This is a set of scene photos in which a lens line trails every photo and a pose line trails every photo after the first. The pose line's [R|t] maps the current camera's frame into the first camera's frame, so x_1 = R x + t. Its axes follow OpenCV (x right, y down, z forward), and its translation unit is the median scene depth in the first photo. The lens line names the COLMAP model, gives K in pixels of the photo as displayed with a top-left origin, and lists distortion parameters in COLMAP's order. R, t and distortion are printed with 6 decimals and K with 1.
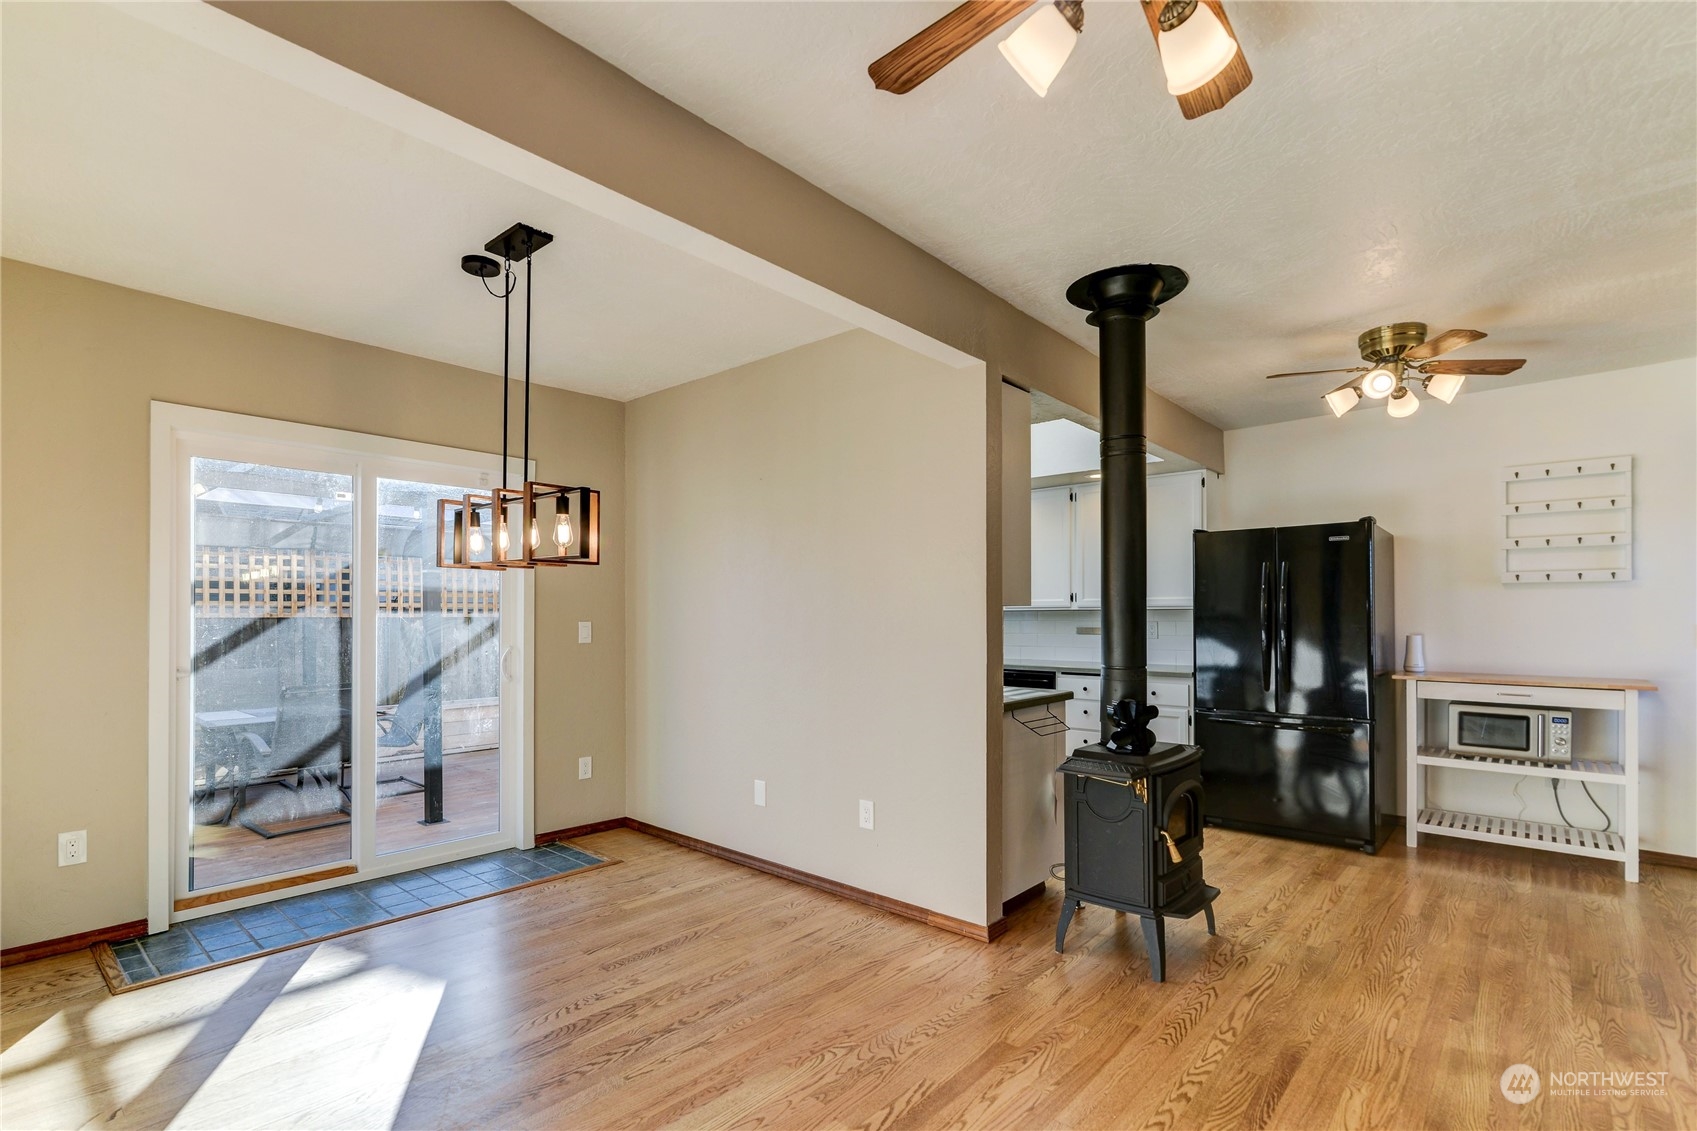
lens RADIAL K [[795.7, 0, 844.3], [0, 795.7, 611.2], [0, 0, 1]] dist [0.000541, 0.000080]
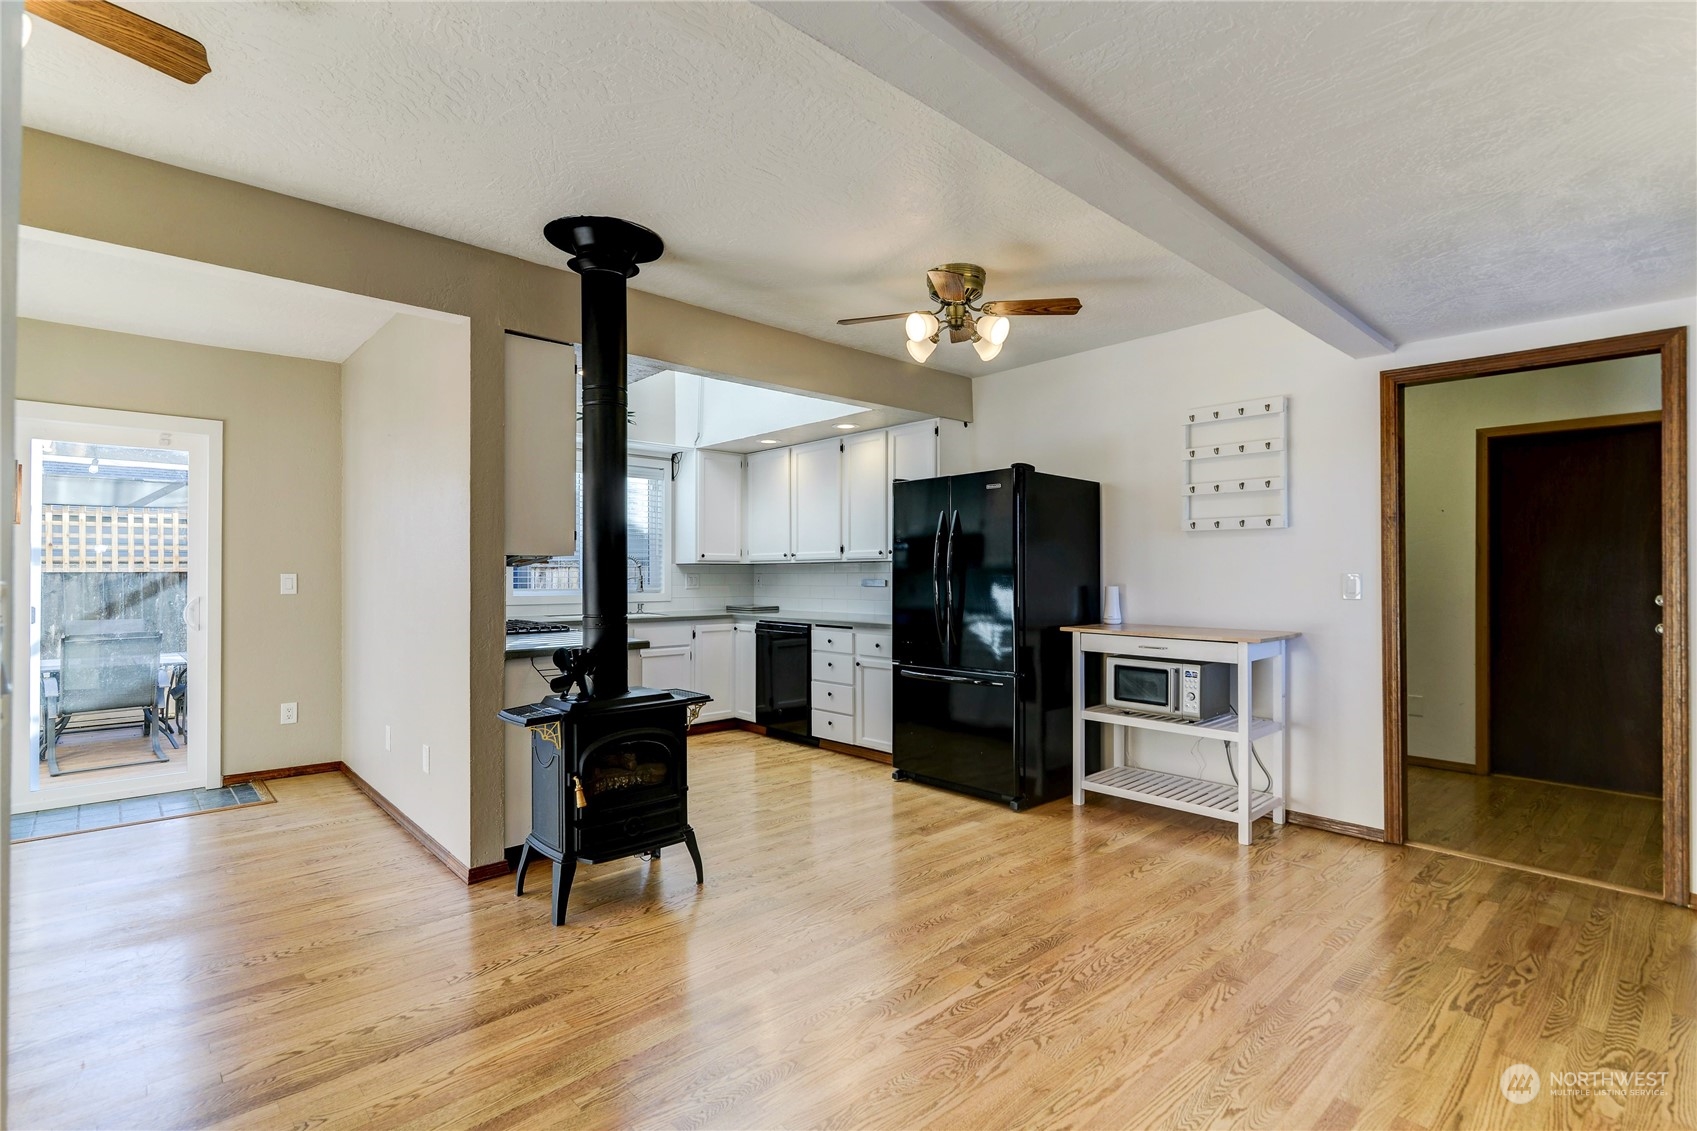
lens RADIAL K [[800.1, 0, 848.5], [0, 800.1, 565.5], [0, 0, 1]] dist [0.000079, 0.000136]
pose [[0.996835, -0.002678, -0.079448, 0.544525], [0.002488, 0.999994, -0.002493, 0.007793], [0.079454, 0.002288, 0.996836, 0.009723]]
